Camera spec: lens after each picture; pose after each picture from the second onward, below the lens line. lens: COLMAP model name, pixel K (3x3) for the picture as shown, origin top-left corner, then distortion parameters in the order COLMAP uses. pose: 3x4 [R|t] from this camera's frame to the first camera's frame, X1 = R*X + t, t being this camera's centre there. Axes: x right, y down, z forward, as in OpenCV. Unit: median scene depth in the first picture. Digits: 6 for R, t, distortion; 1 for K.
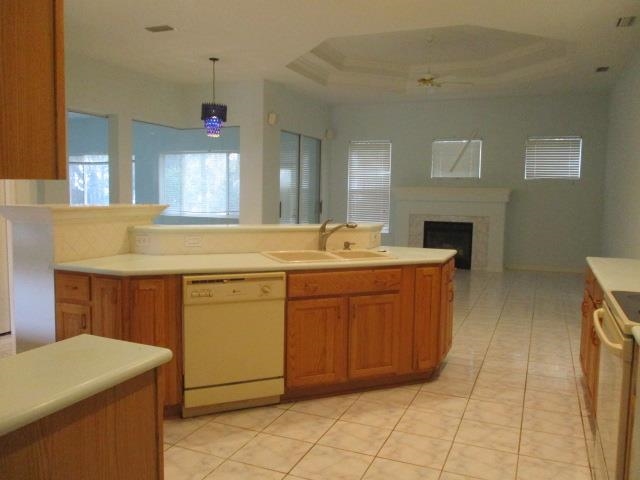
lens RADIAL K [[537.0, 0, 320.0], [0, 537.0, 240.0], [0, 0, 1]] dist [-0.003897, -0.009393]
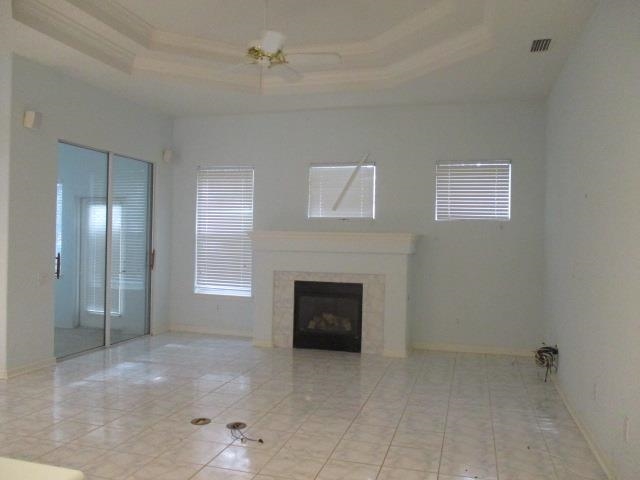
lens RADIAL K [[537.0, 0, 320.0], [0, 537.0, 240.0], [0, 0, 1]] dist [-0.003897, -0.009393]
pose [[0.993065, 0.002614, 0.117538, 0.145831], [0.007146, 0.996562, -0.082541, -0.030318], [-0.117349, 0.082809, 0.989632, 0.316861]]
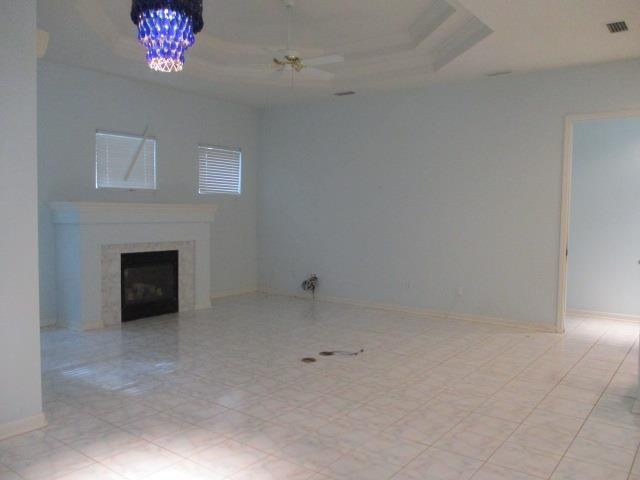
lens RADIAL K [[537.0, 0, 320.0], [0, 537.0, 240.0], [0, 0, 1]] dist [-0.003897, -0.009393]
pose [[0.221730, -0.065779, 0.972887, -0.391876], [0.074321, 0.995960, 0.050401, -0.067177], [-0.972272, 0.061130, 0.225723, 0.613238]]
